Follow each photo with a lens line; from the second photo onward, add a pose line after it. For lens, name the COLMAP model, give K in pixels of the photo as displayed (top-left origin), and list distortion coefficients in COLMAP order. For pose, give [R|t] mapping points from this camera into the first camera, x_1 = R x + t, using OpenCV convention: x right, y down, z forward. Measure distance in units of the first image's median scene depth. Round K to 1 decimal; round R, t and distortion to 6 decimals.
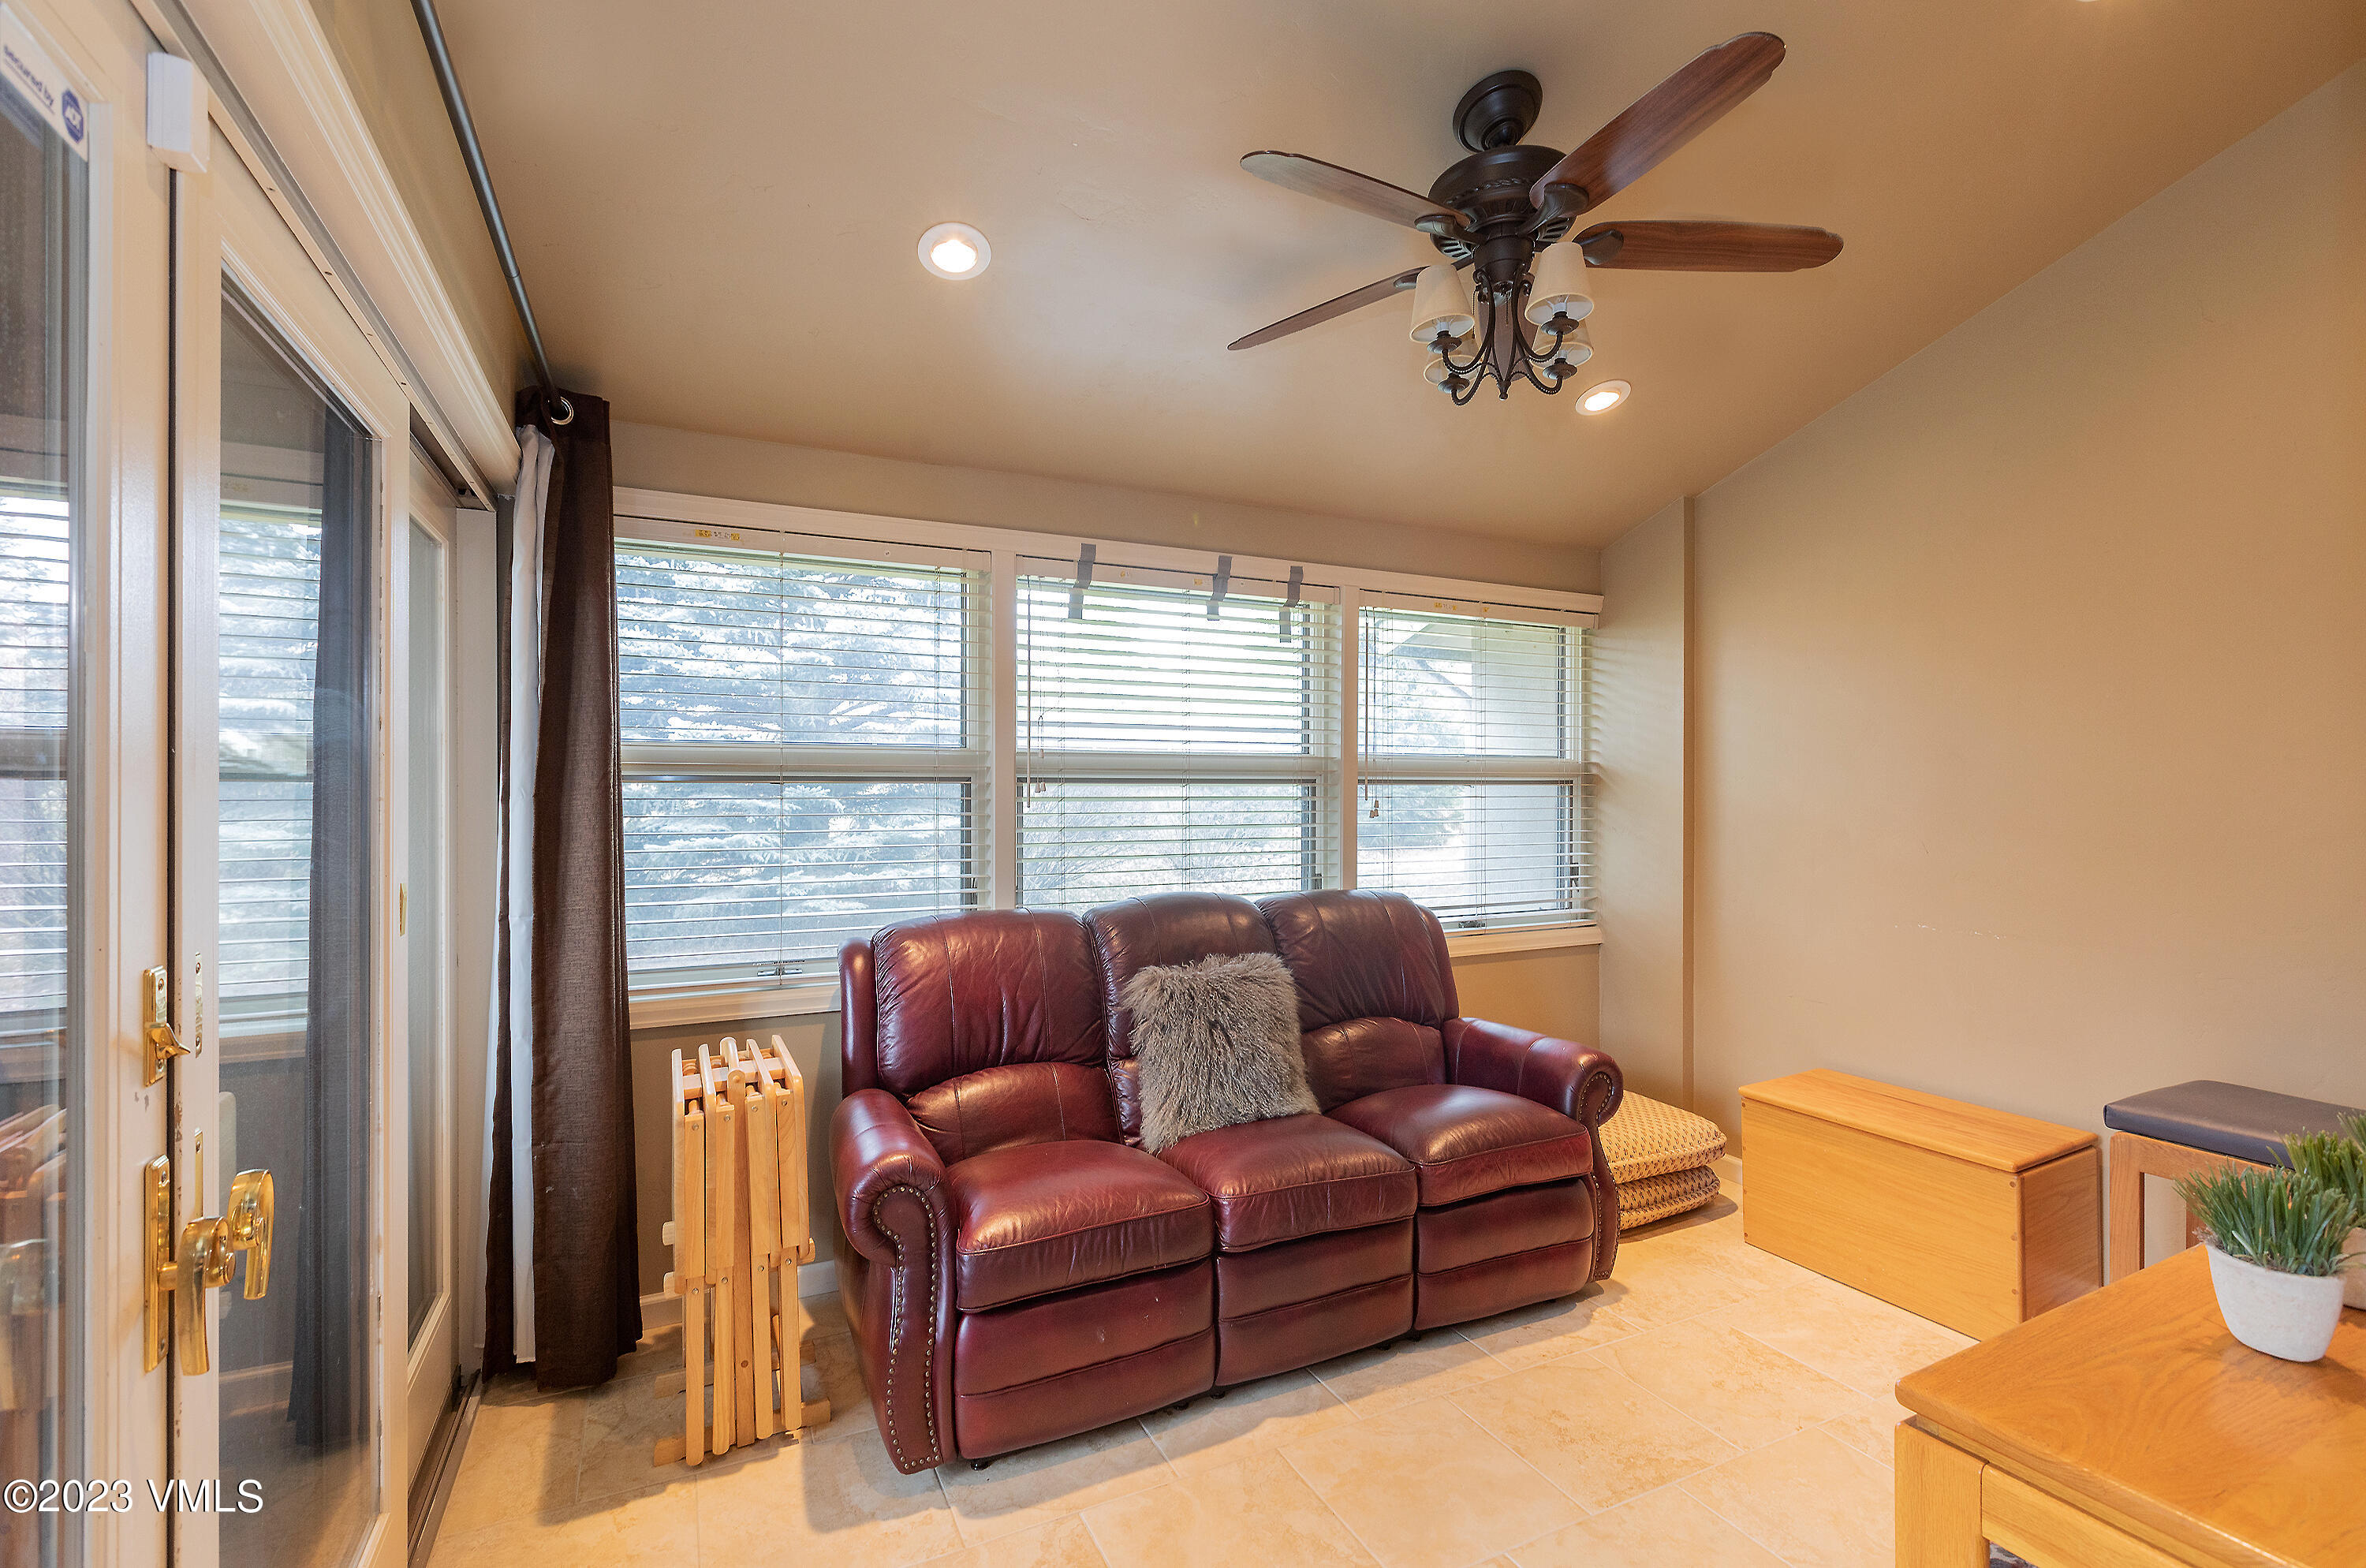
lens RADIAL K [[1061.6, 0, 1183.0], [0, 1061.6, 784.0], [0, 0, 1]] dist [-0.000961, 0.000226]
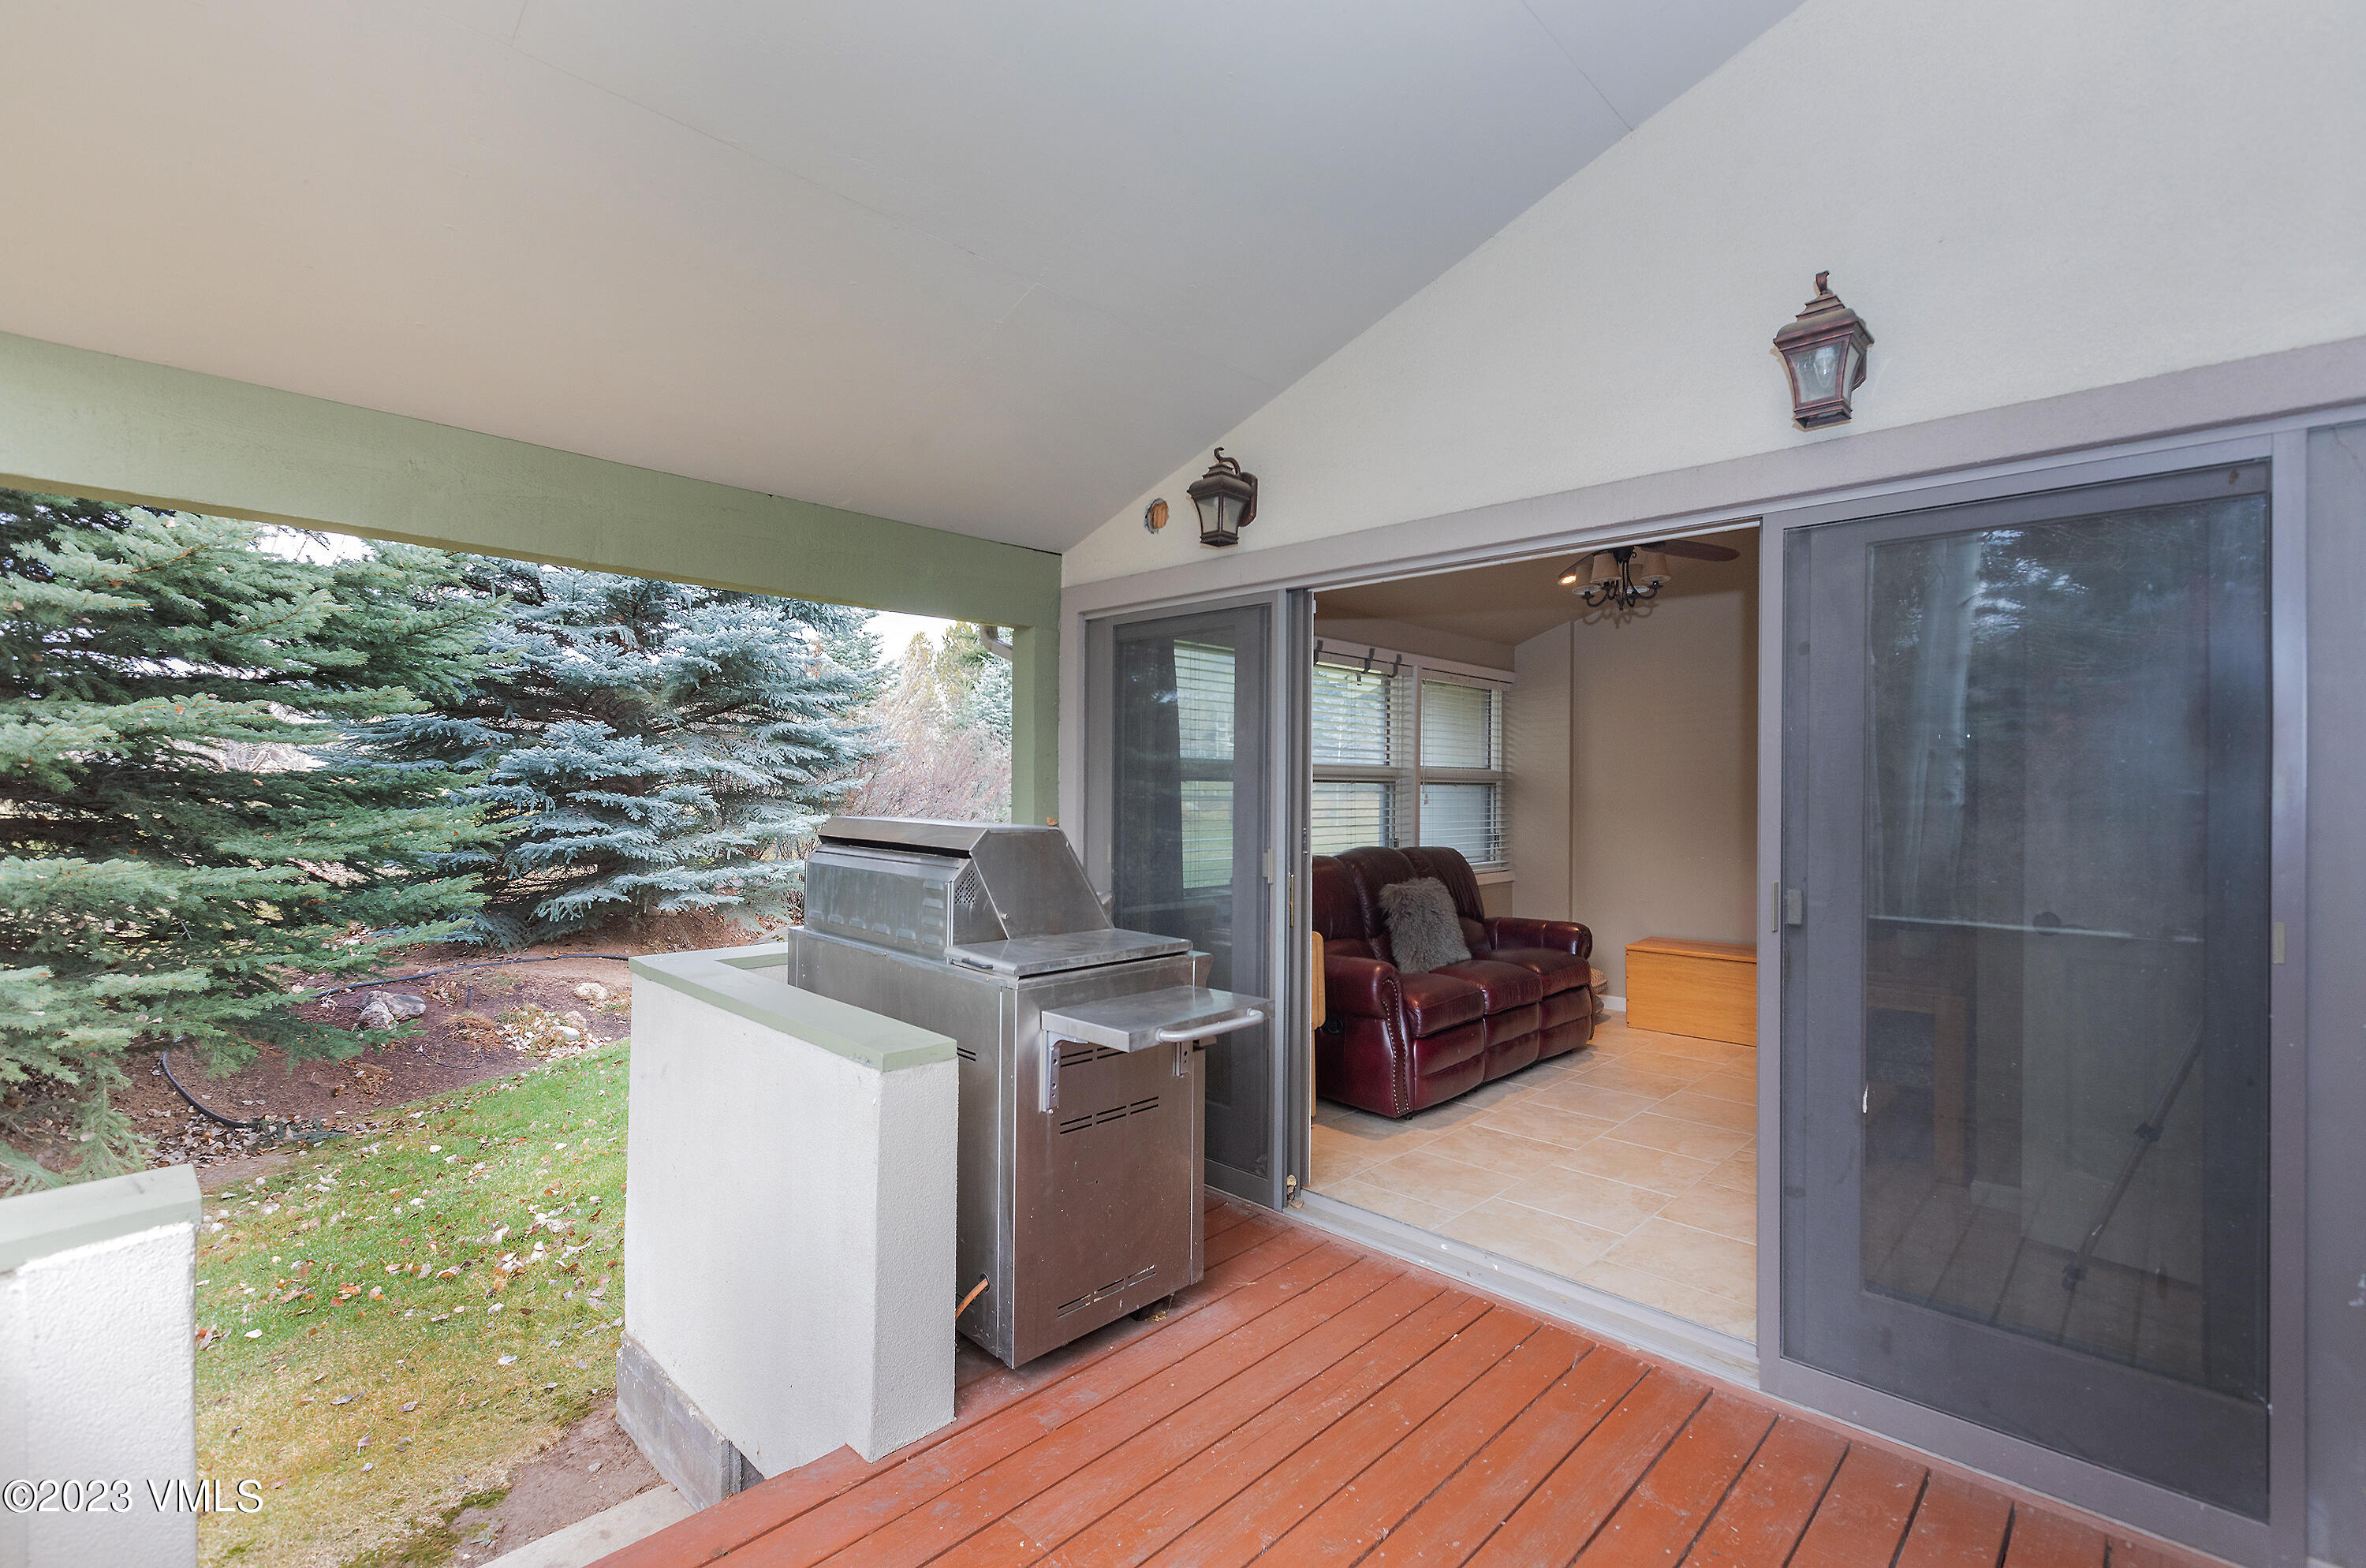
lens RADIAL K [[1054.8, 0, 1183.0], [0, 1054.8, 784.0], [0, 0, 1]] dist [-0.000945, 0.000153]
pose [[0.940940, 0.006121, 0.338519, -0.777098], [-0.005379, 0.999981, -0.003129, 0.007369], [-0.338531, 0.001123, 0.940955, -0.453647]]
